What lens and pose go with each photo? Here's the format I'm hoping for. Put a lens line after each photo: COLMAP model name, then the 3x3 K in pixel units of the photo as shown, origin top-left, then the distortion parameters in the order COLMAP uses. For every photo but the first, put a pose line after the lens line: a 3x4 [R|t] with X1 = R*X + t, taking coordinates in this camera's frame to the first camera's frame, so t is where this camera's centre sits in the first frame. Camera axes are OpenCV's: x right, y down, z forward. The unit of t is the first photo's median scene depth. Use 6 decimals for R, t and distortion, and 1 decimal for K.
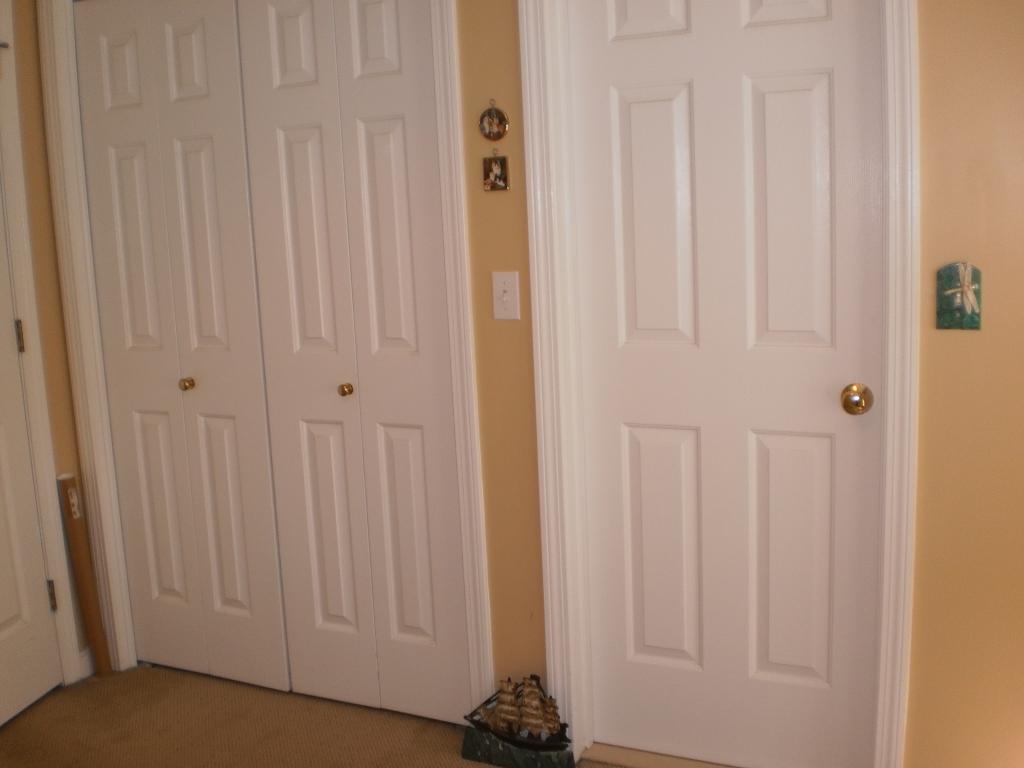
lens RADIAL K [[1080.4, 0, 512.0], [0, 1080.4, 384.0], [0, 0, 1]] dist [-0.093977, -0.119902]
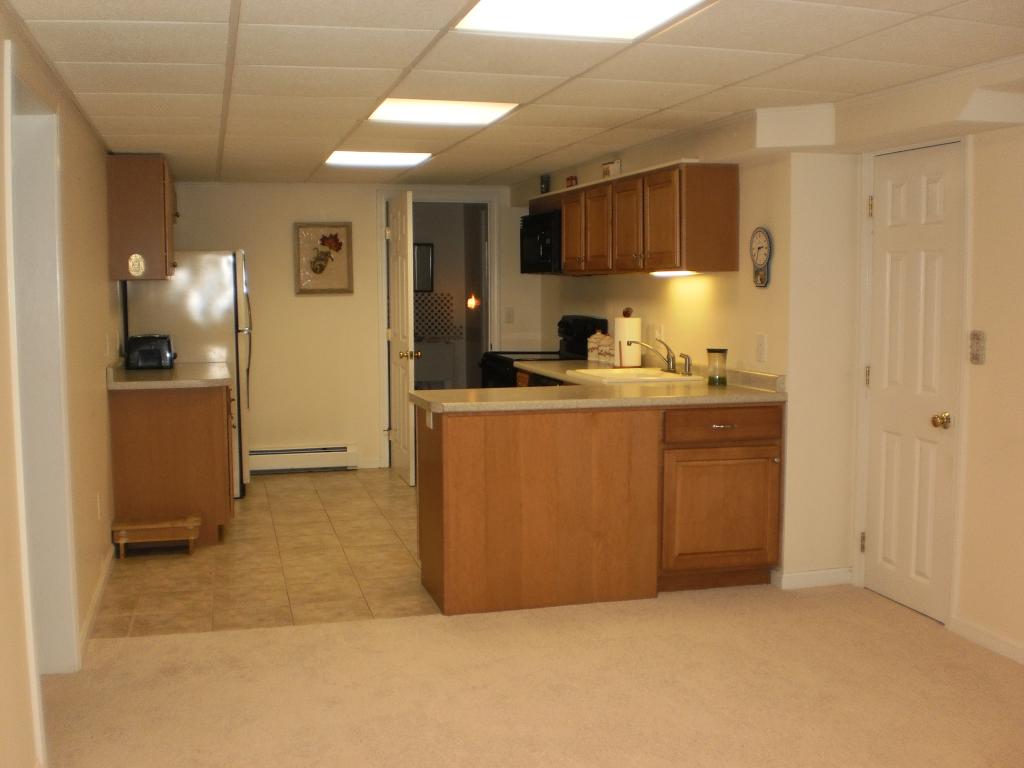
lens RADIAL K [[1080.4, 0, 512.0], [0, 1080.4, 384.0], [0, 0, 1]] dist [-0.093977, -0.119902]
pose [[0.579563, 0.075256, -0.811445, 0.583156], [-0.118531, 0.992923, 0.007428, 0.010306], [0.806261, 0.091876, 0.584381, -0.295721]]
